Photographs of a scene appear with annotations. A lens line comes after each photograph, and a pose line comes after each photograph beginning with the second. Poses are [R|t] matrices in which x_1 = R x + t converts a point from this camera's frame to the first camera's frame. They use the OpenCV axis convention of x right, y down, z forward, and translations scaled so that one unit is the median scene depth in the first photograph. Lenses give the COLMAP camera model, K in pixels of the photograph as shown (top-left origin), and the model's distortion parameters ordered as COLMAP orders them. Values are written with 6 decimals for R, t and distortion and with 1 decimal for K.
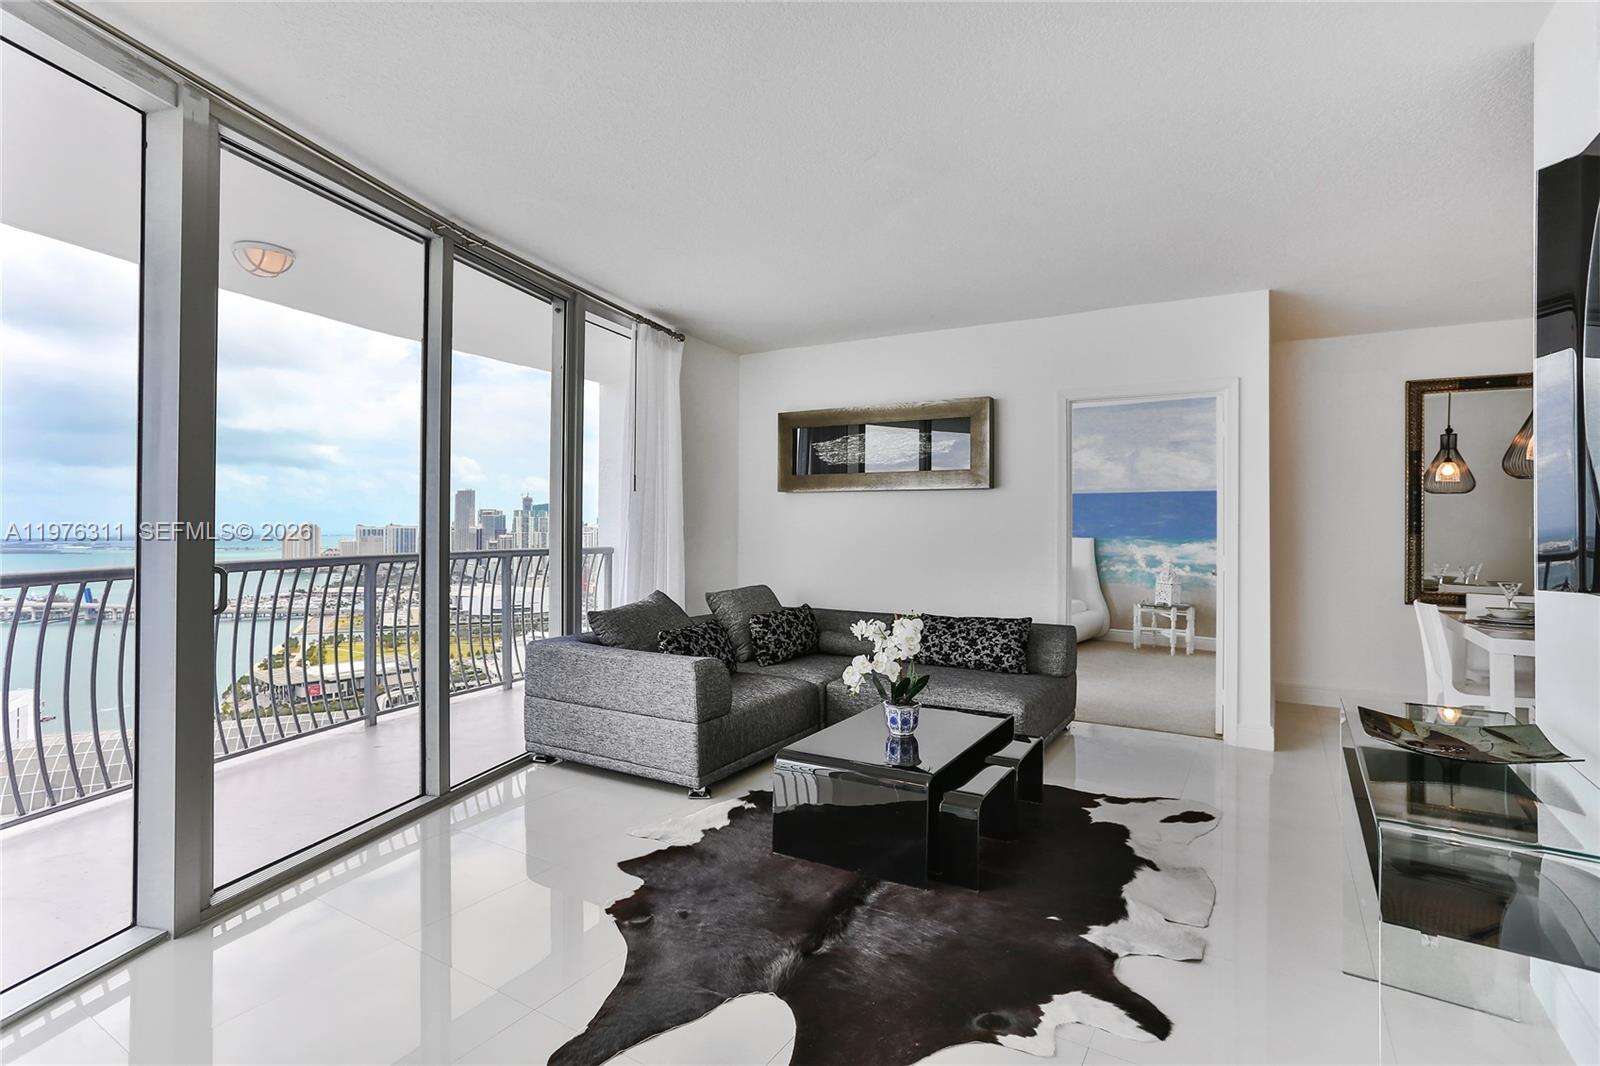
lens RADIAL K [[819.6, 0, 775.1], [0, 819.6, 505.5], [0, 0, 1]] dist [-0.026312, 0.000193]
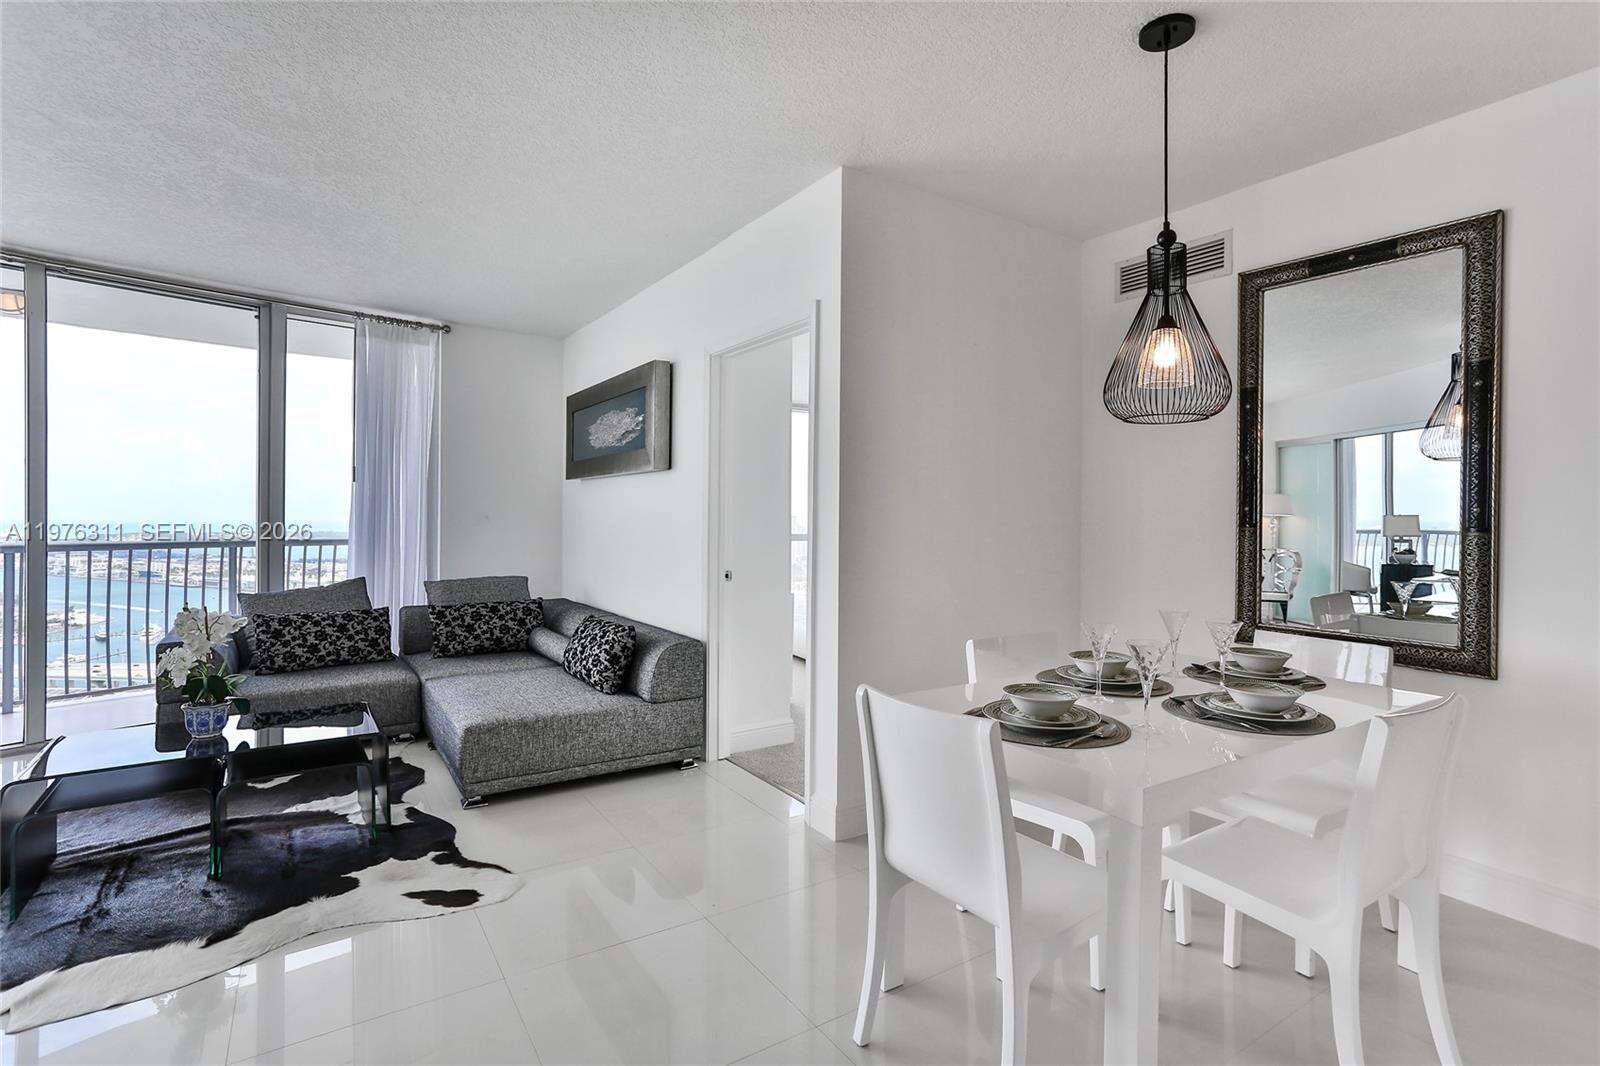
lens RADIAL K [[802.7, 0, 792.4], [0, 802.7, 511.8], [0, 0, 1]] dist [-0.054442, 0.036308]
pose [[0.901717, -0.004296, -0.432306, 0.873548], [0.009869, 0.999895, 0.010649, 0.017566], [0.432215, -0.013869, 0.901664, 0.377609]]
